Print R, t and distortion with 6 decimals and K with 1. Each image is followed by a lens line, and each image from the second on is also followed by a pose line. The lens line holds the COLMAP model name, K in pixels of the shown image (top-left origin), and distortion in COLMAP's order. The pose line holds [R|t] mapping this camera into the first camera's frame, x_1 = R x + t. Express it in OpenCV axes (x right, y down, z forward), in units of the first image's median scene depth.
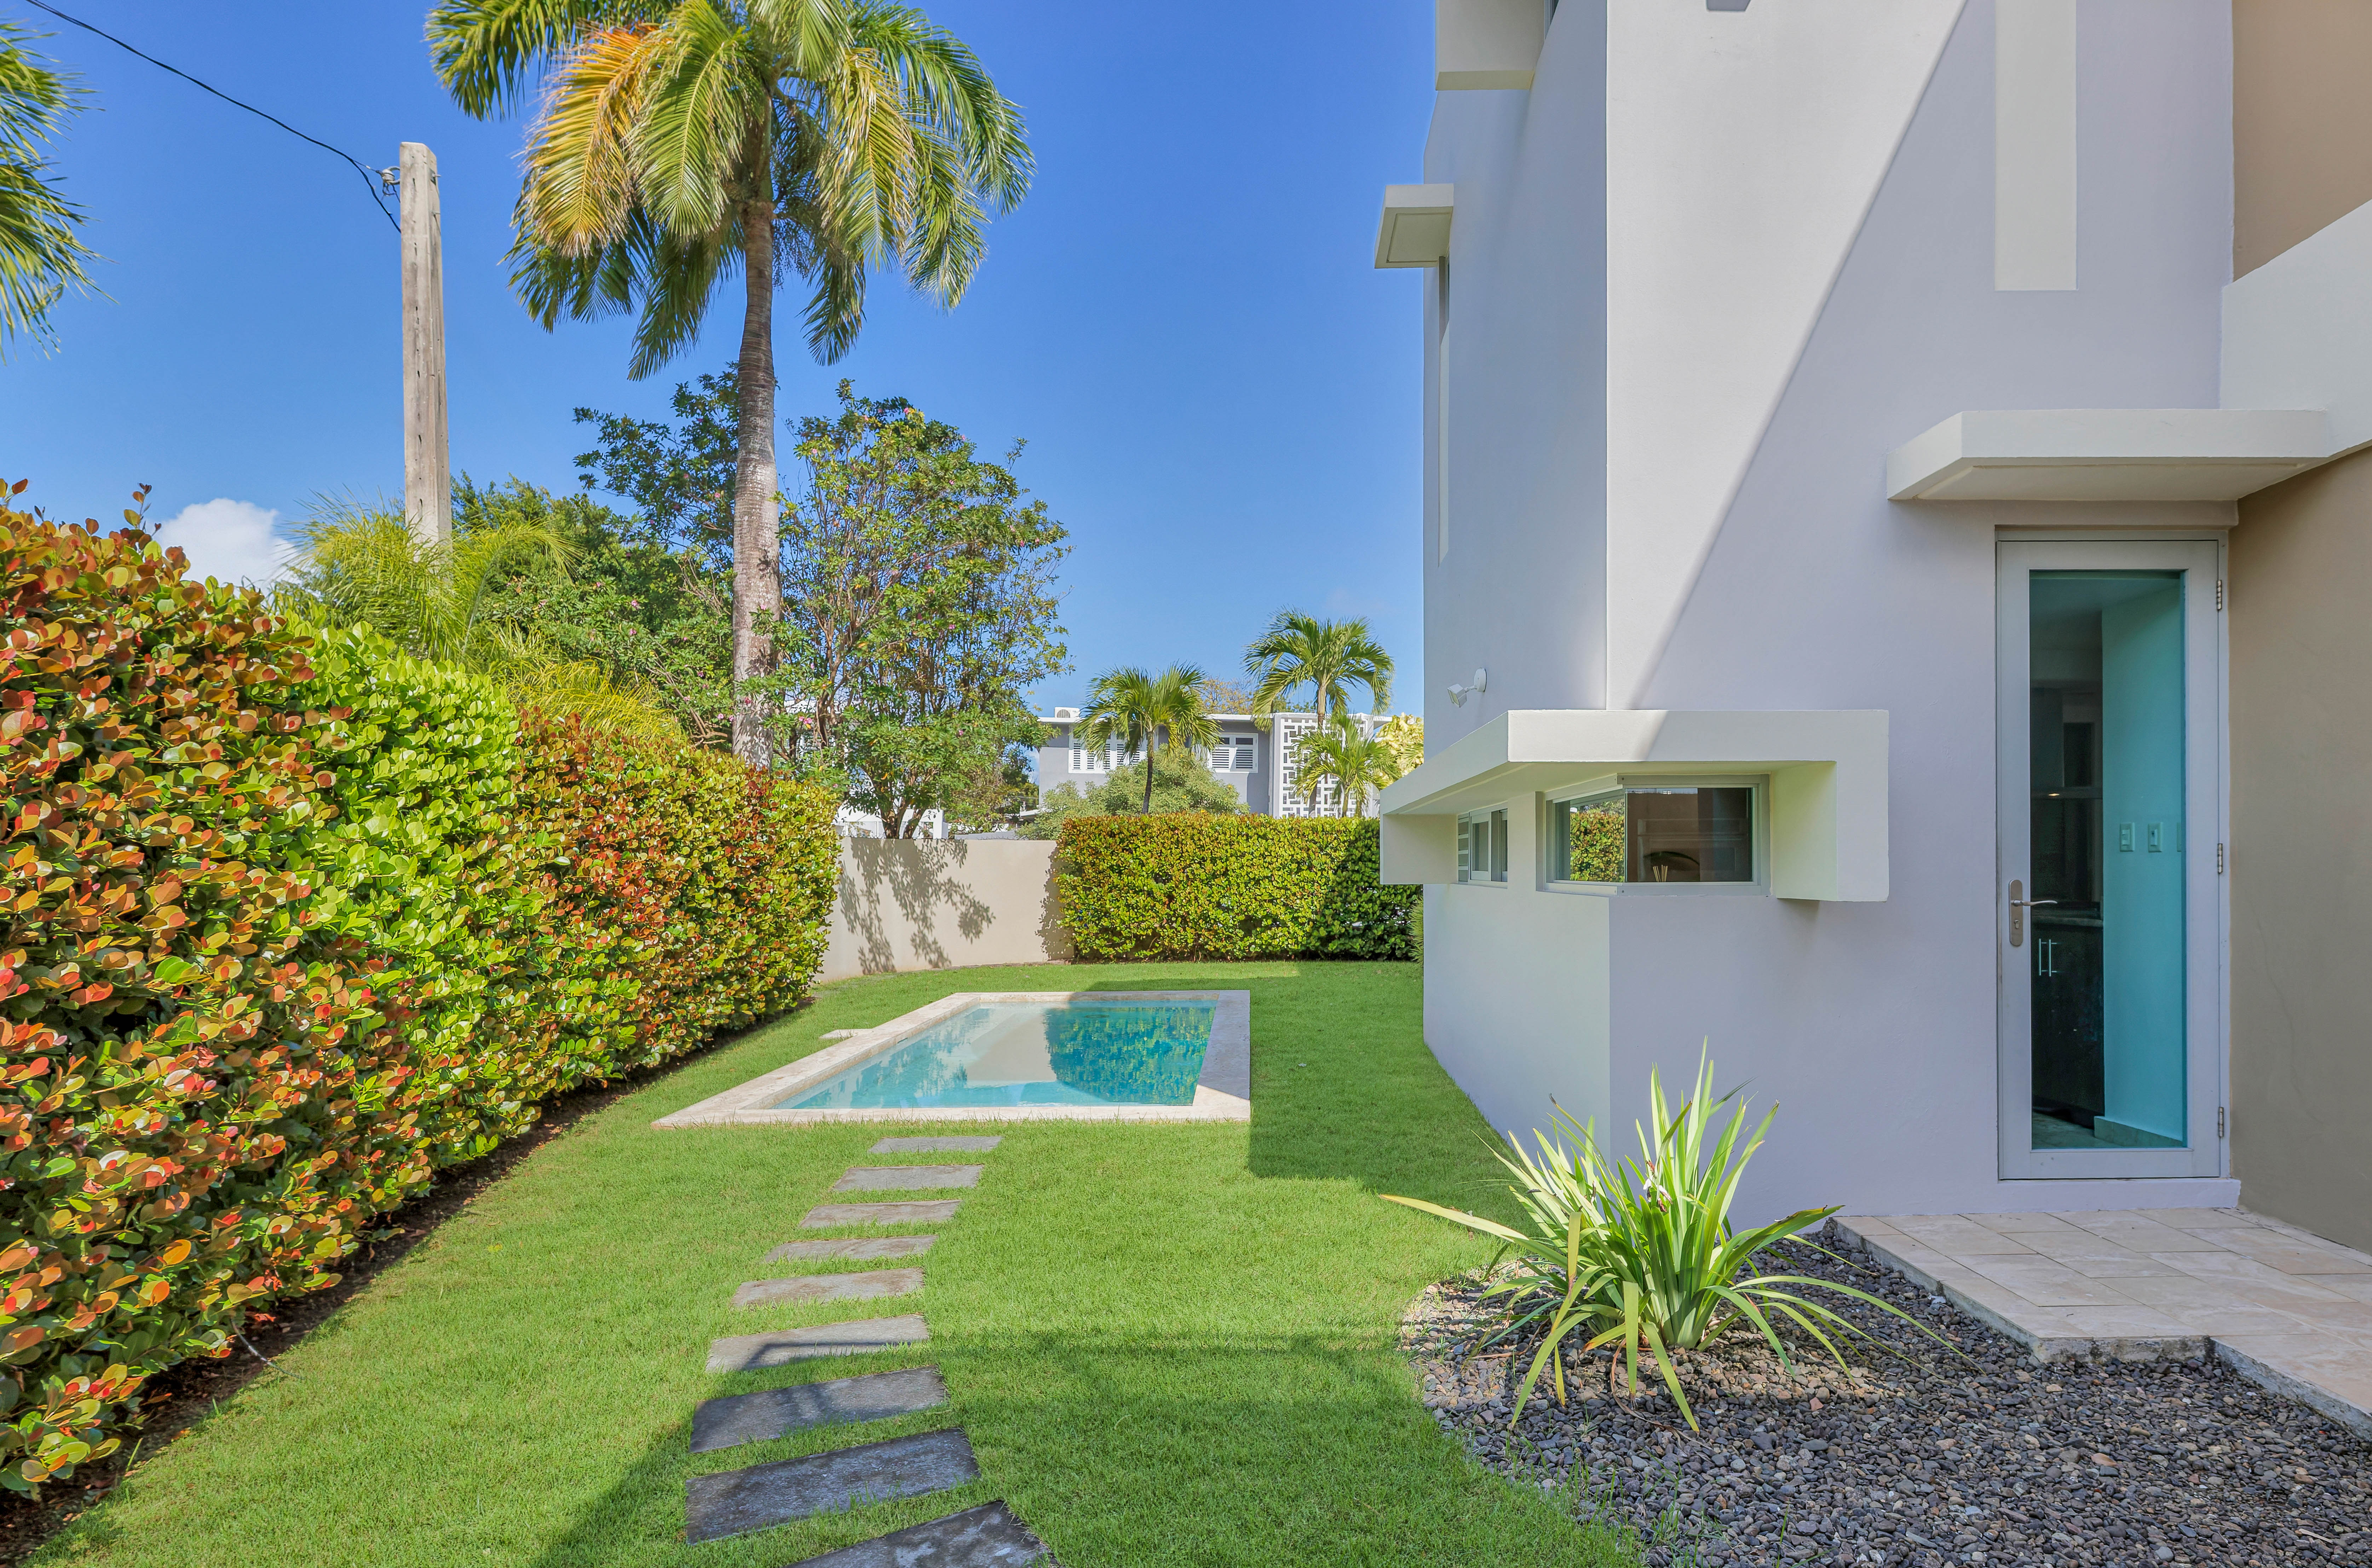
lens RADIAL K [[1203.2, 0, 1290.6], [0, 1203.2, 857.6], [0, 0, 1]] dist [-0.003325, -0.000848]
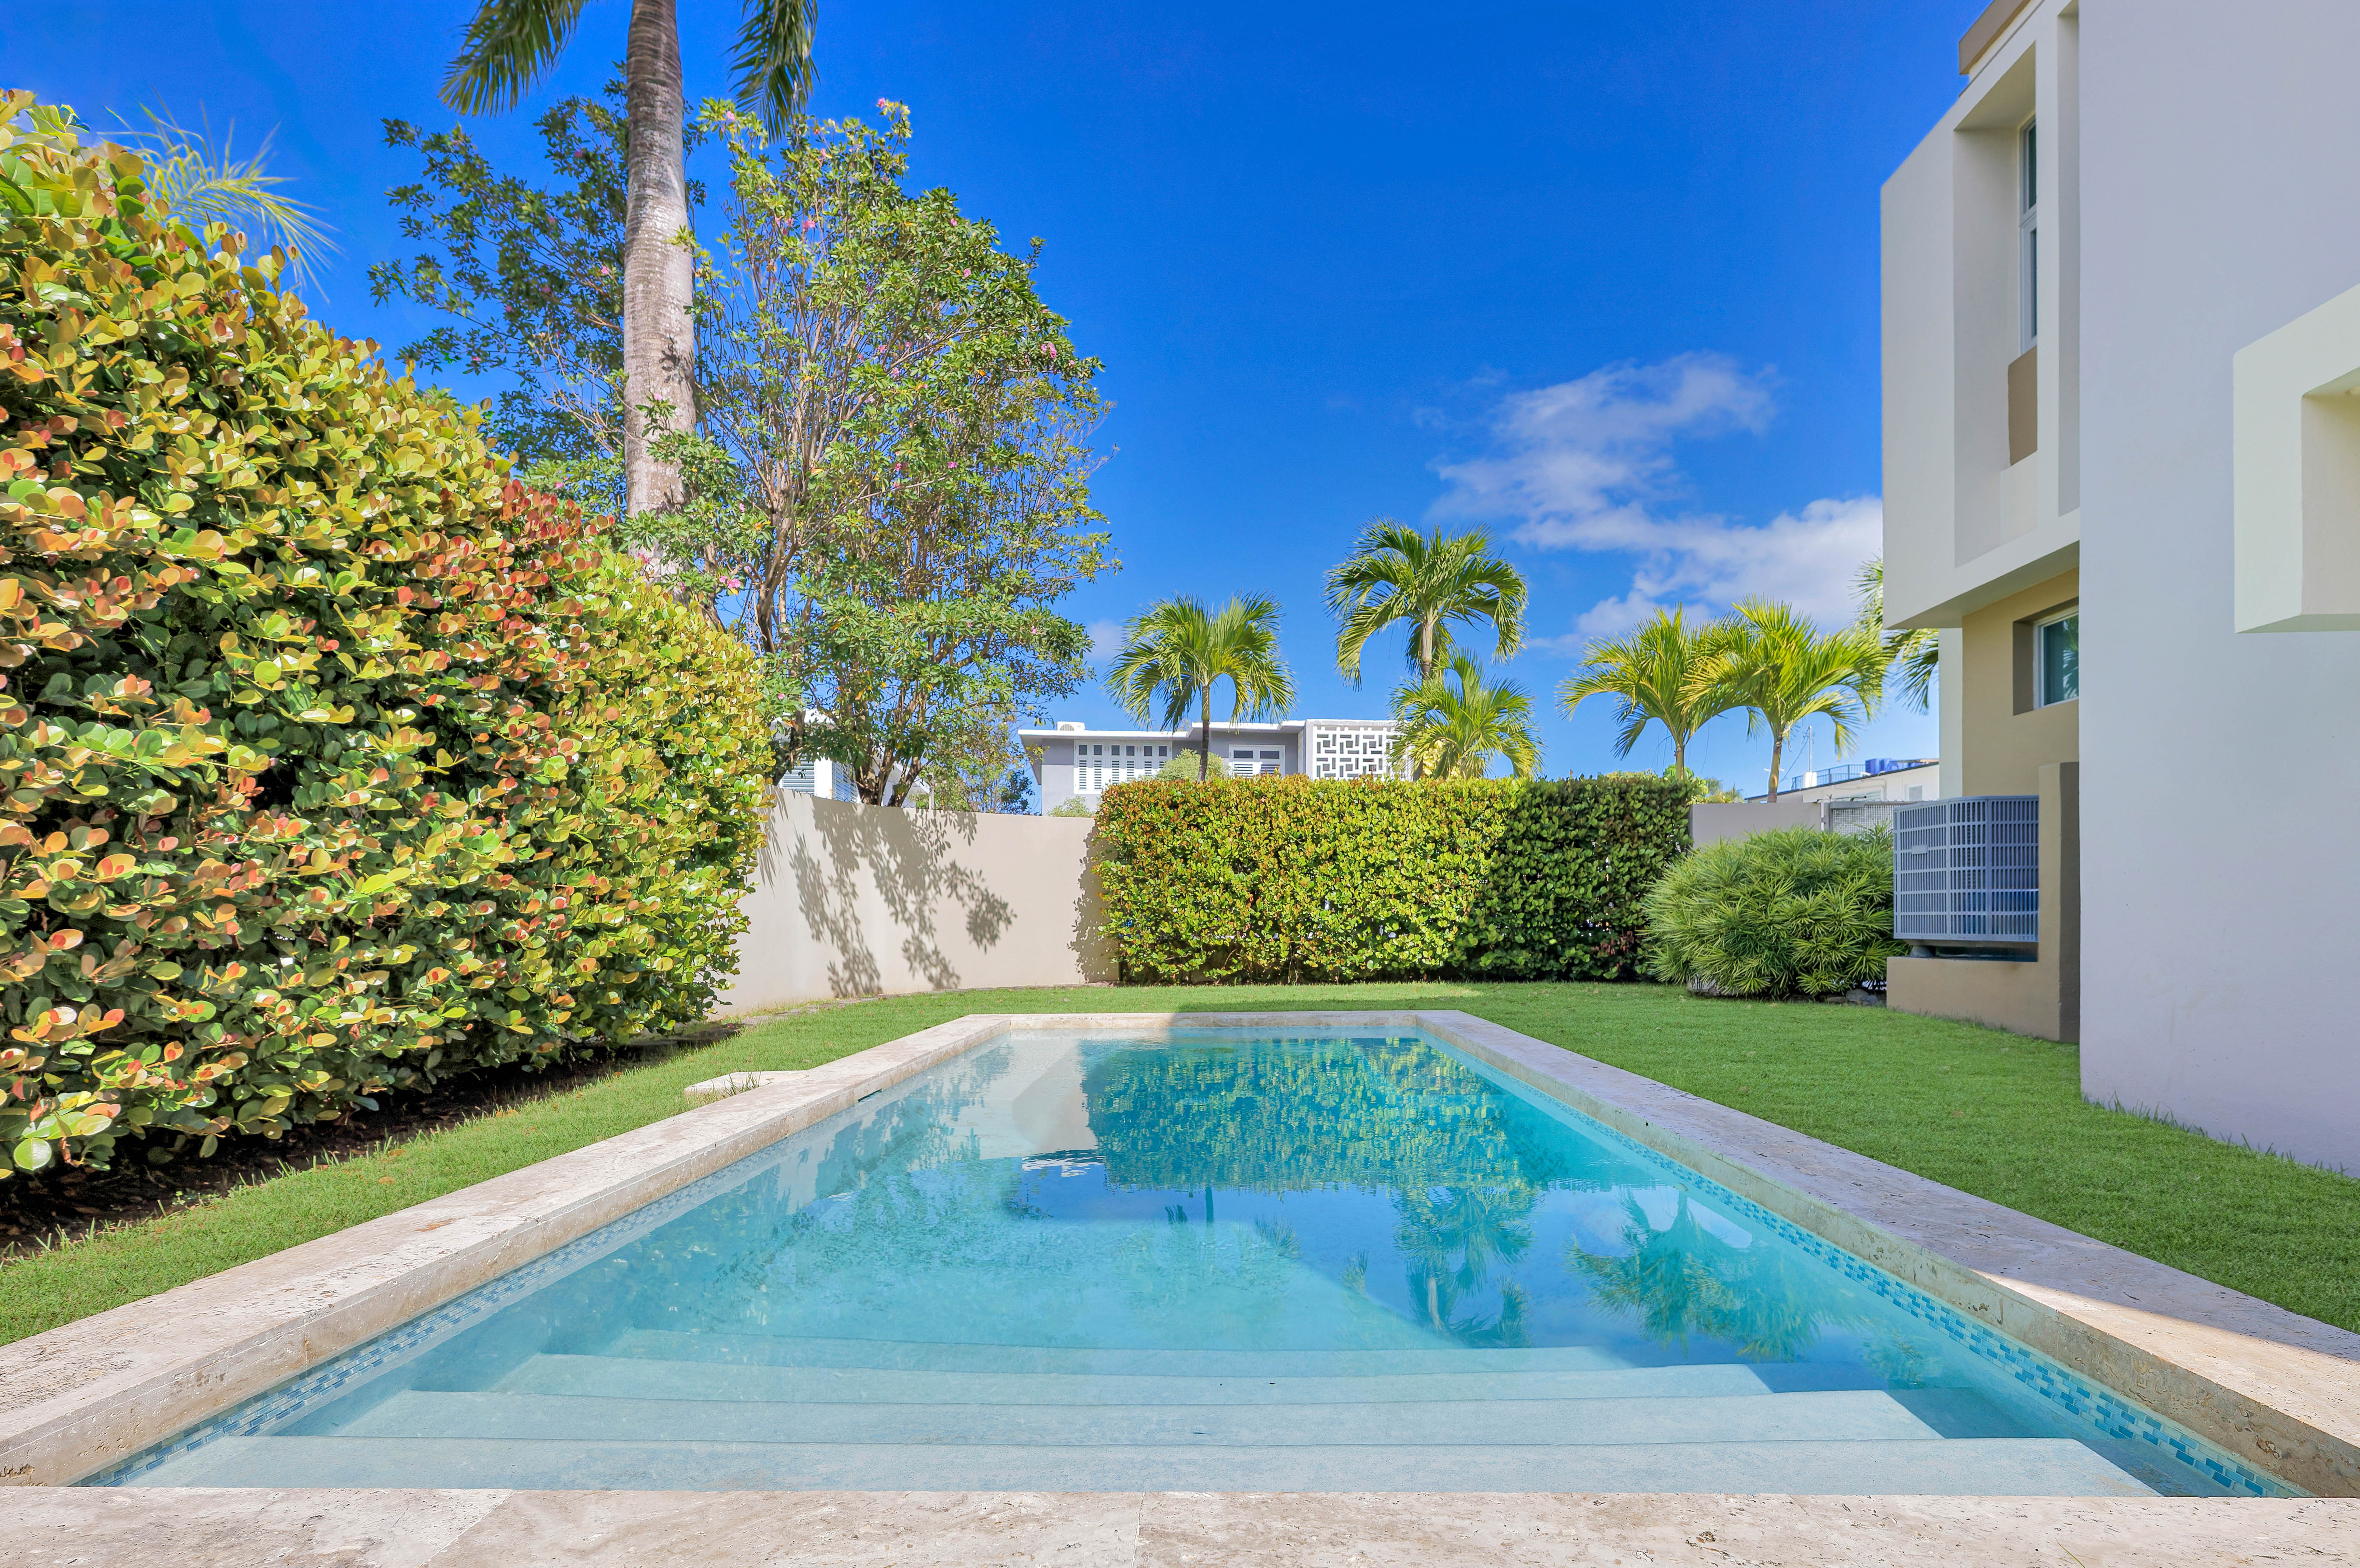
lens RADIAL K [[1162.1, 0, 1121.7], [0, 1162.1, 926.0], [0, 0, 1]] dist [0.000324, -0.000015]
pose [[0.992248, -0.012824, -0.123609, -0.094856], [0.013893, 0.999873, 0.007790, 0.046811], [0.123494, -0.009447, 0.992300, 0.315228]]
